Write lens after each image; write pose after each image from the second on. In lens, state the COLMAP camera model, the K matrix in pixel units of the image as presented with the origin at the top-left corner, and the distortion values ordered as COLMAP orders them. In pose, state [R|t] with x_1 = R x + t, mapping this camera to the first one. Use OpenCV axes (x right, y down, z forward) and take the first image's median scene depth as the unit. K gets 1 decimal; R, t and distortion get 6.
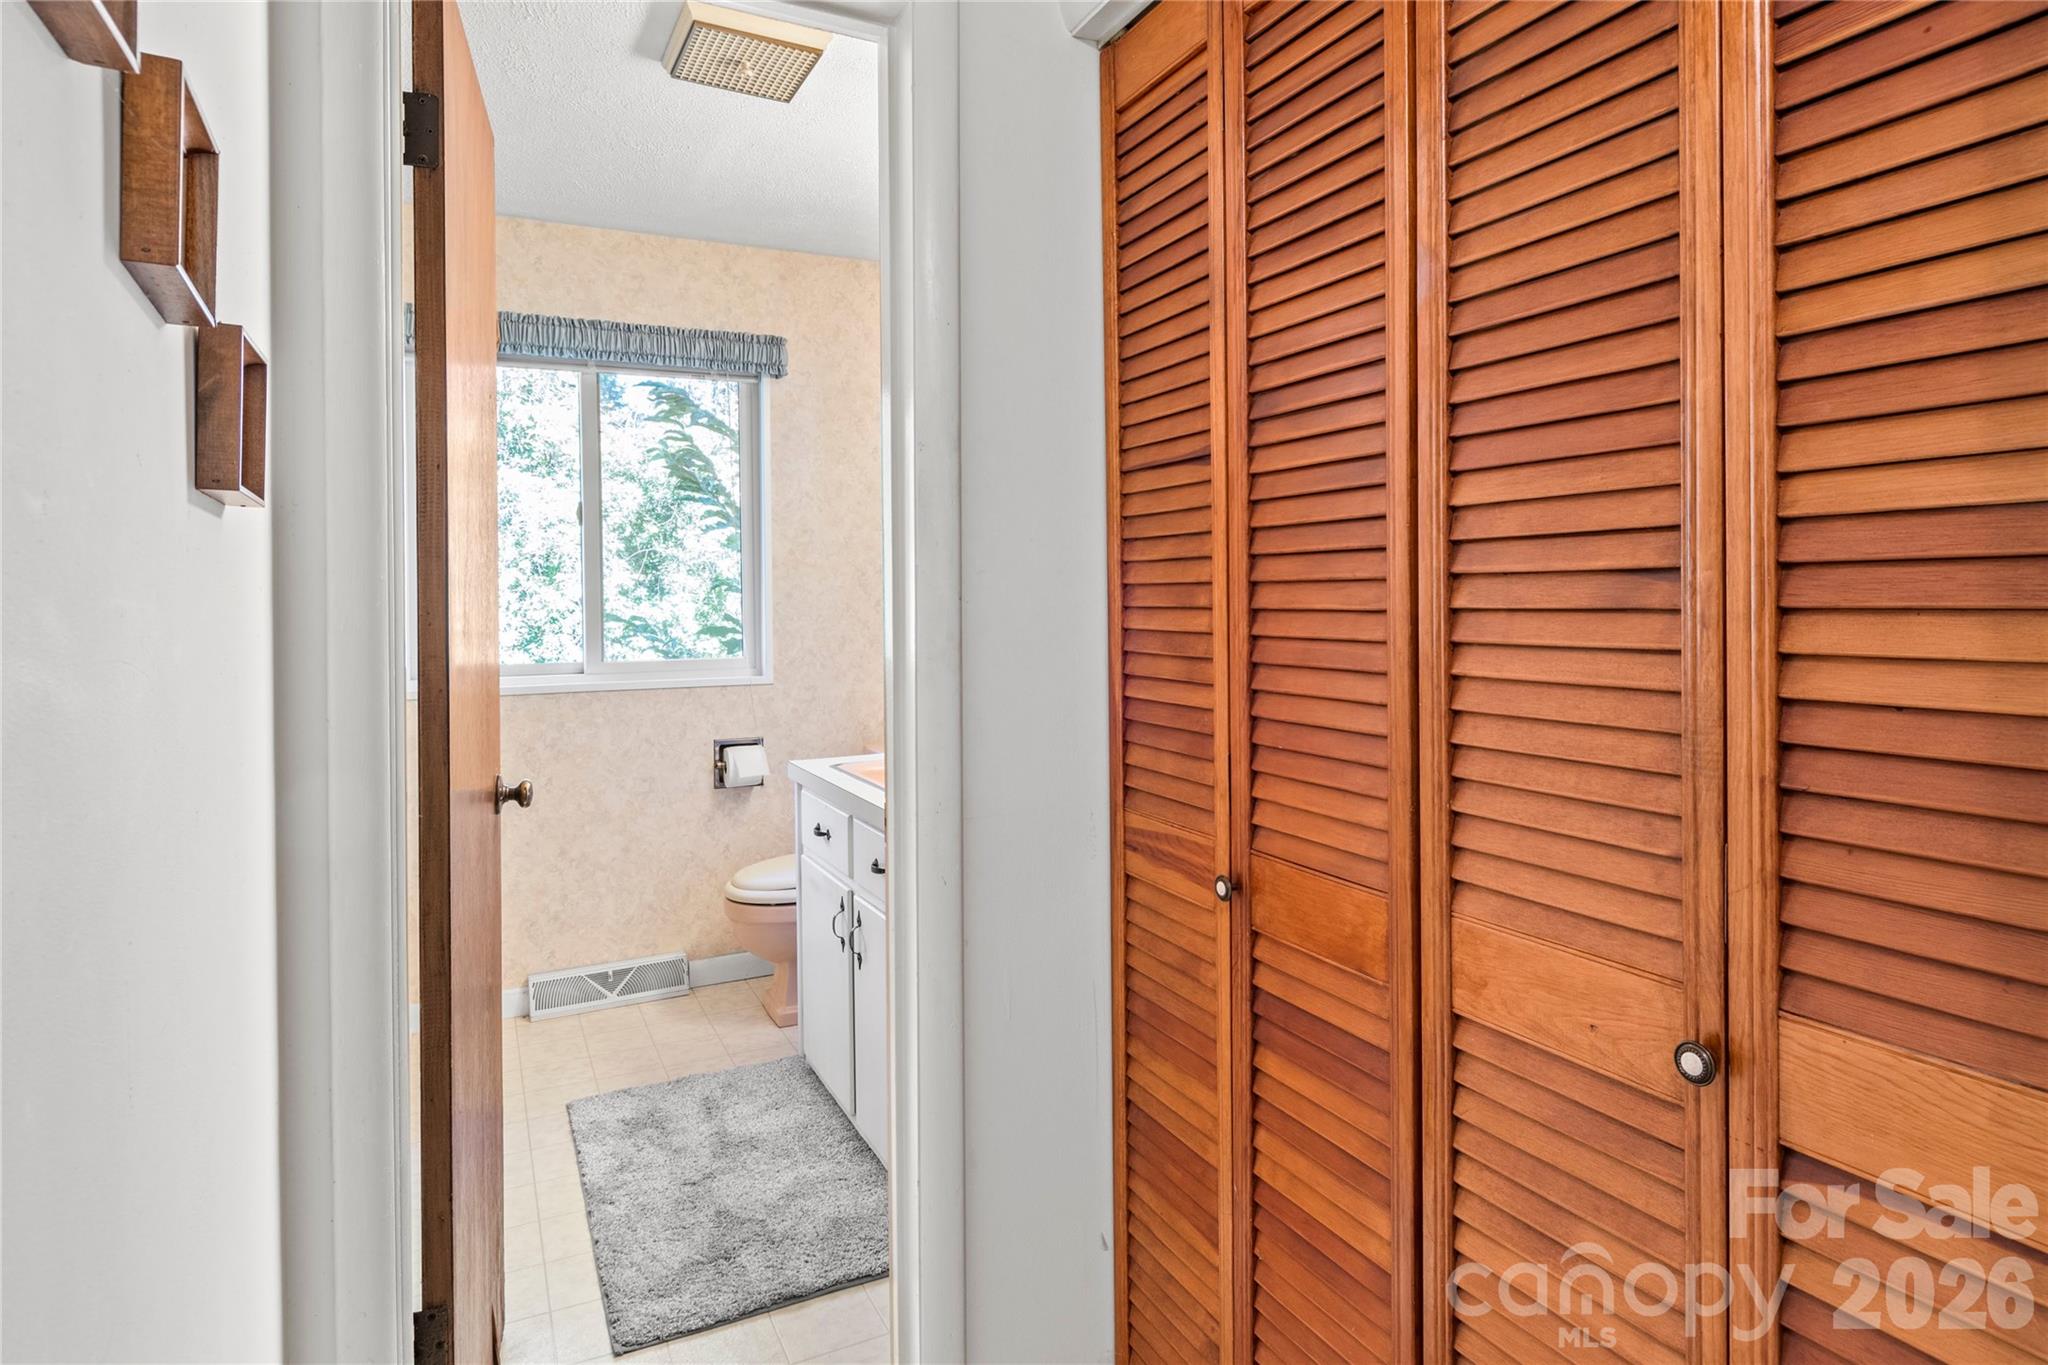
lens RADIAL K [[1110.3, 0, 1016.0], [0, 1110.3, 671.9], [0, 0, 1]] dist [0.004437, 0.000172]
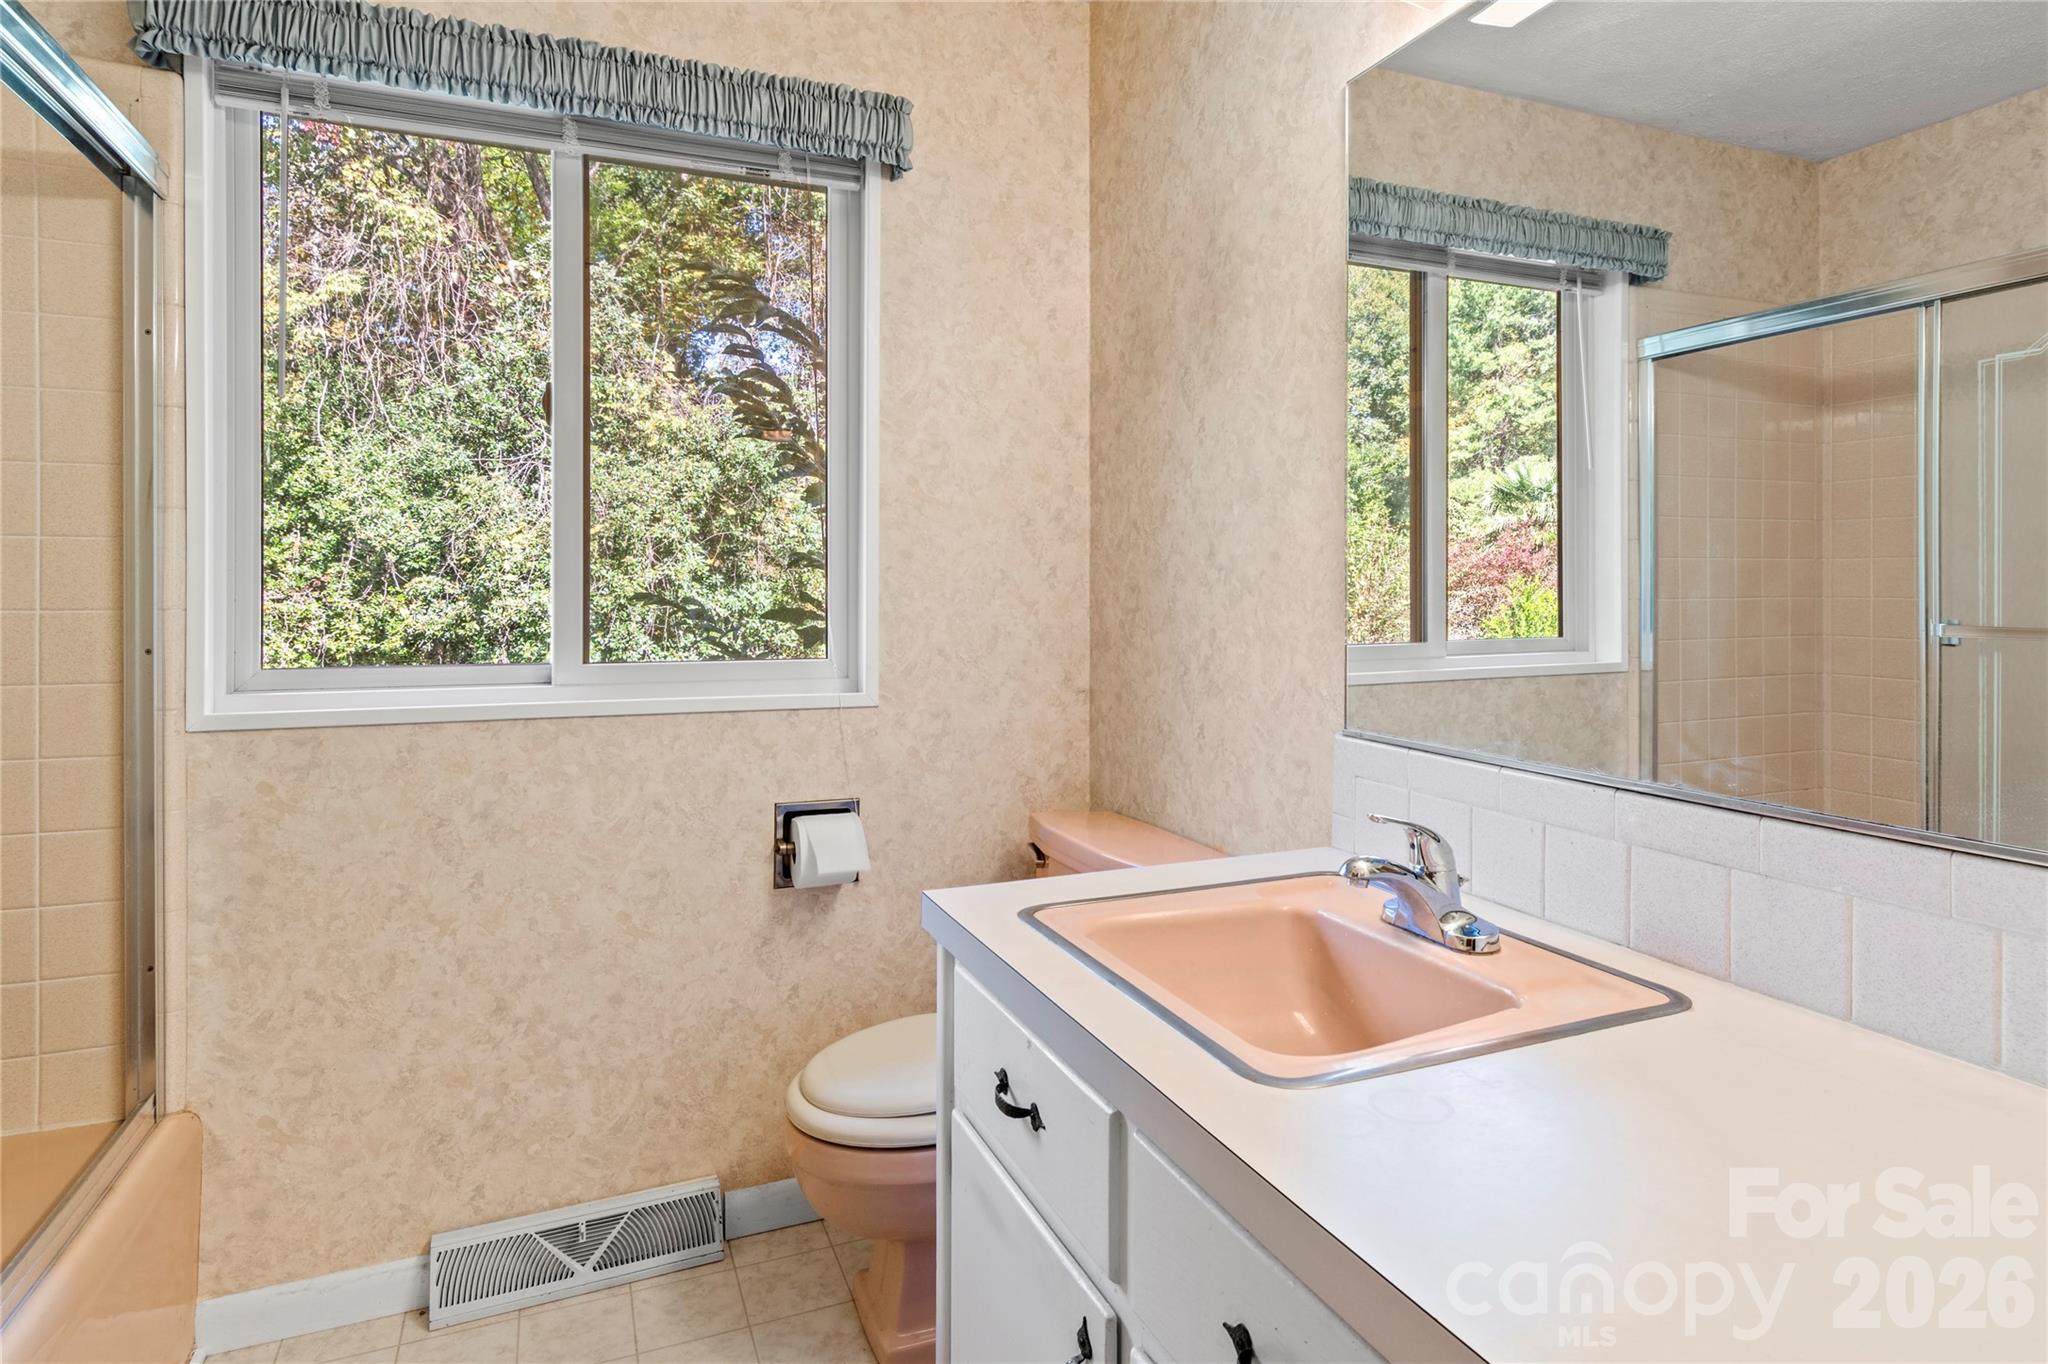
lens RADIAL K [[1110.3, 0, 1032.4], [0, 1110.3, 681.9], [0, 0, 1]] dist [0.004437, 0.000172]
pose [[0.998340, 0.019196, -0.054300, -0.109418], [-0.018550, 0.999751, 0.012377, -0.010921], [0.054524, -0.011349, 0.998448, 0.435554]]
